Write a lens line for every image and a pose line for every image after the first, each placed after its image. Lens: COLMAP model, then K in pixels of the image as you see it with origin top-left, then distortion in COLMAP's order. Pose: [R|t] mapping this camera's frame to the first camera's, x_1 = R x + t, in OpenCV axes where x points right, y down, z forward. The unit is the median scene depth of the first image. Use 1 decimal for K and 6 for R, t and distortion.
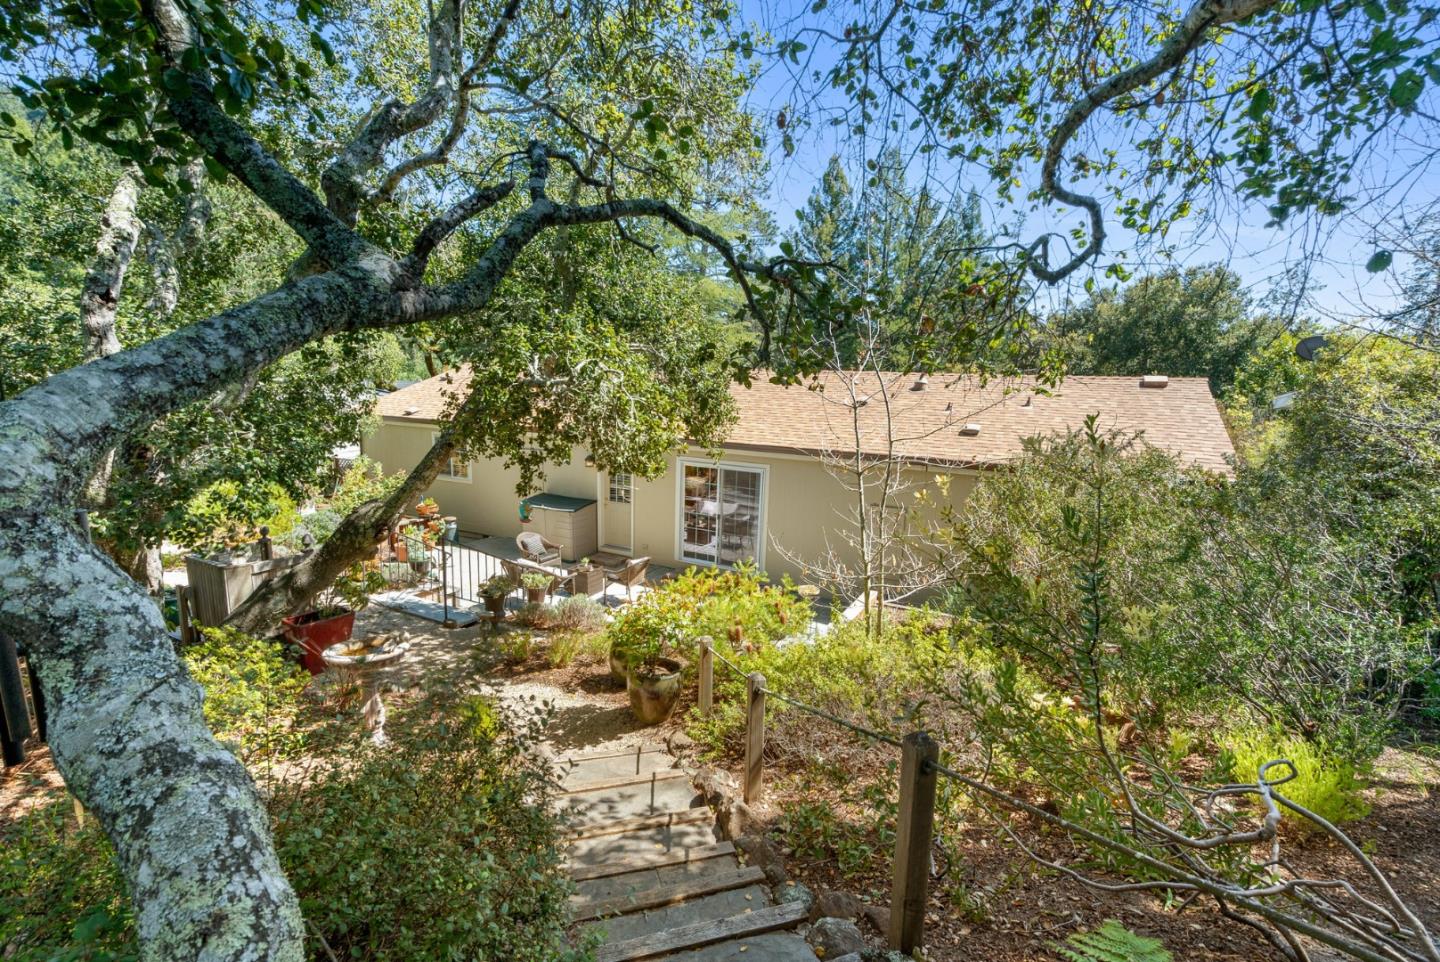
lens RADIAL K [[651.3, 0, 721.2], [0, 651.3, 497.8], [0, 0, 1]] dist [-0.002693, 0.000100]
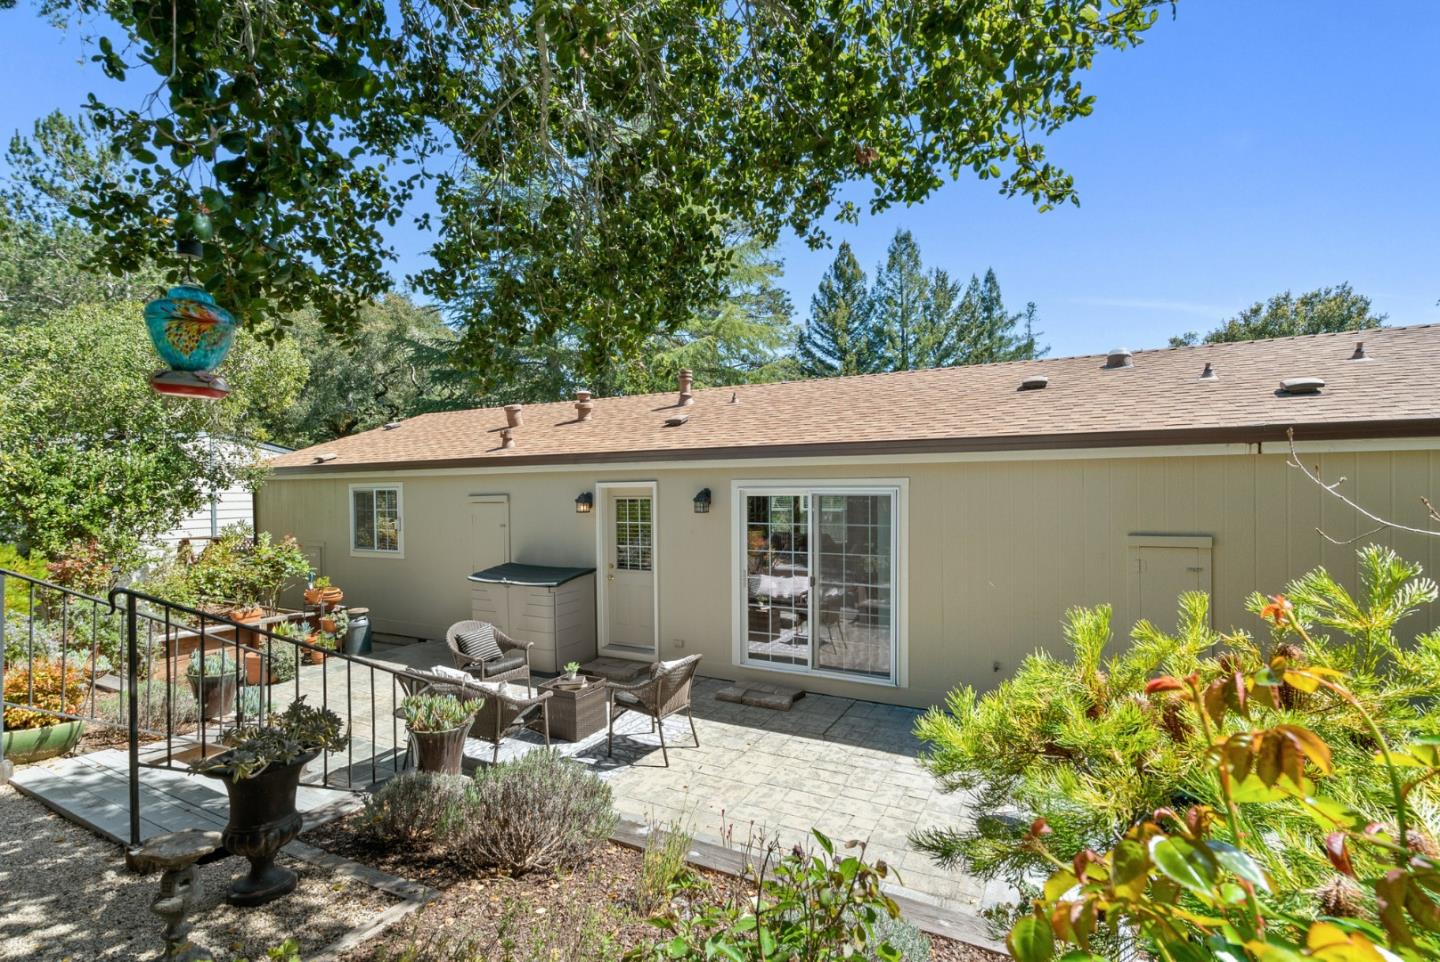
lens RADIAL K [[671.4, 0, 724.9], [0, 671.4, 507.6], [0, 0, 1]] dist [-0.008087, -0.000095]
pose [[0.999359, -0.035692, -0.002771, -0.066022], [0.034833, 0.987337, -0.154763, 0.046524], [0.008260, 0.154567, 0.987948, 0.368837]]
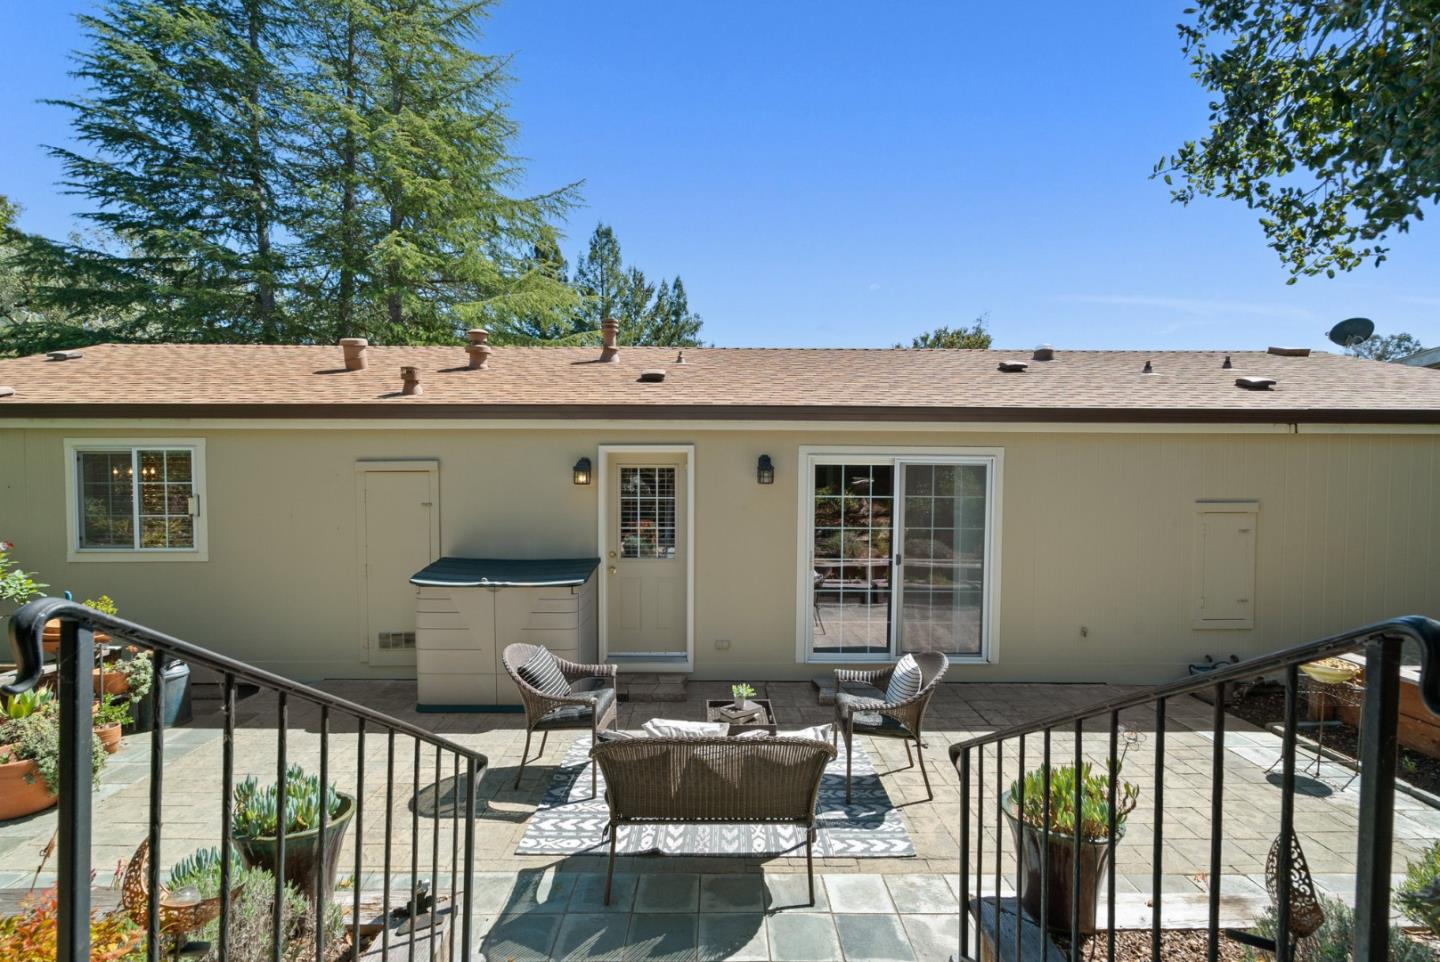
lens RADIAL K [[651.3, 0, 721.2], [0, 651.3, 497.8], [0, 0, 1]] dist [-0.002693, 0.000100]
pose [[0.878572, -0.037250, 0.476155, -0.319789], [0.105754, 0.987380, -0.117888, 0.023633], [-0.465754, 0.153929, 0.871423, 0.539054]]
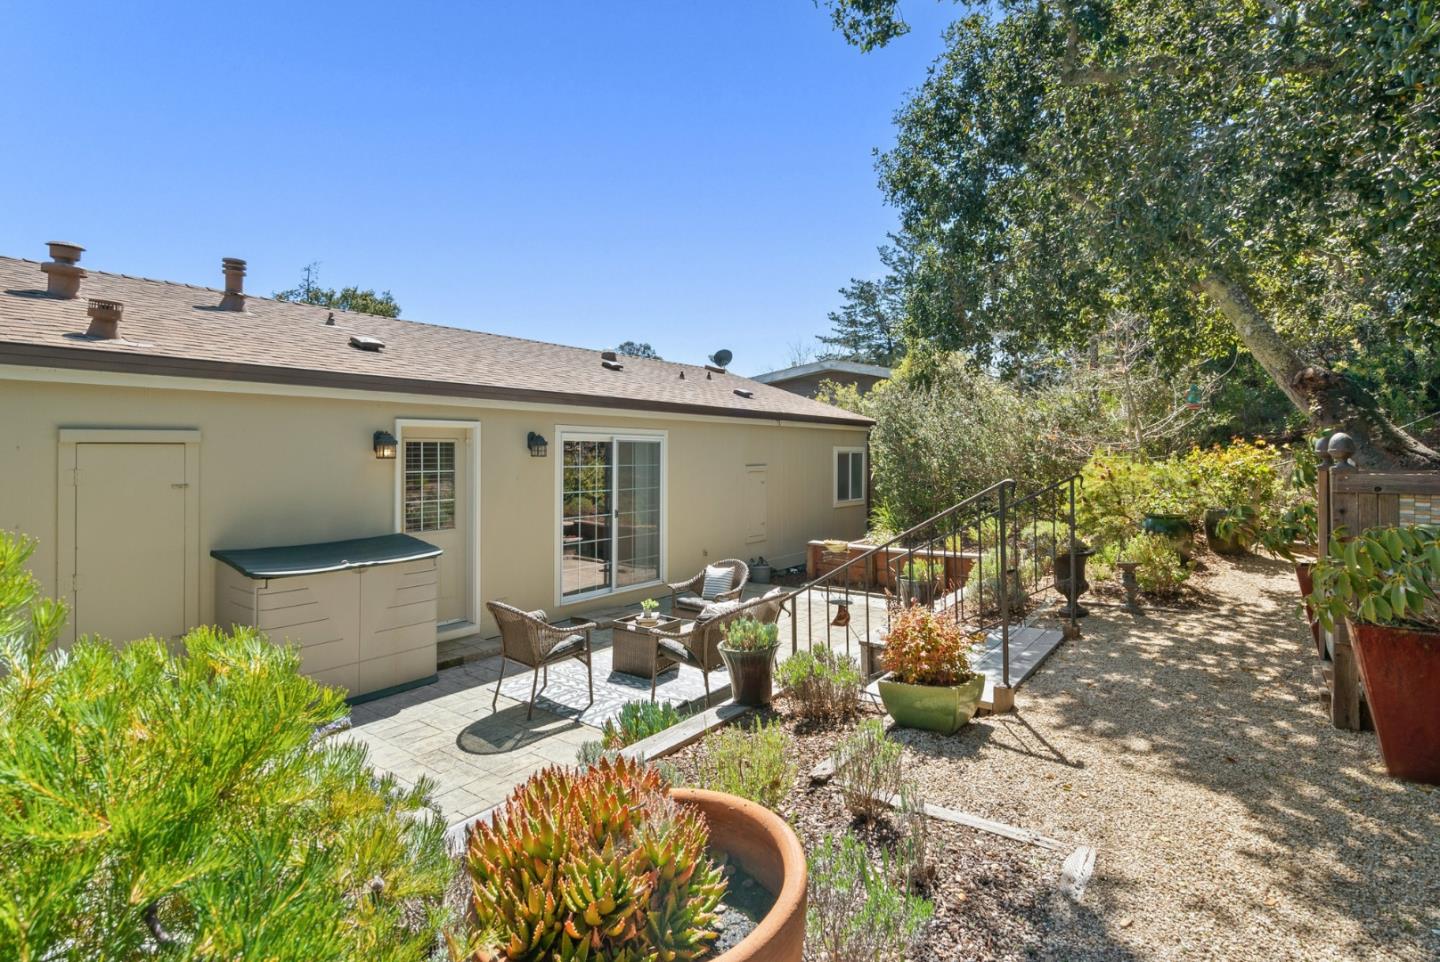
lens RADIAL K [[716.2, 0, 723.8], [0, 716.2, 451.4], [0, 0, 1]] dist [-0.000179, 0.000200]
pose [[0.142875, -0.022828, 0.989477, -0.619857], [0.184478, 0.982829, -0.003963, -0.008808], [-0.972396, 0.183103, 0.144633, 0.680607]]
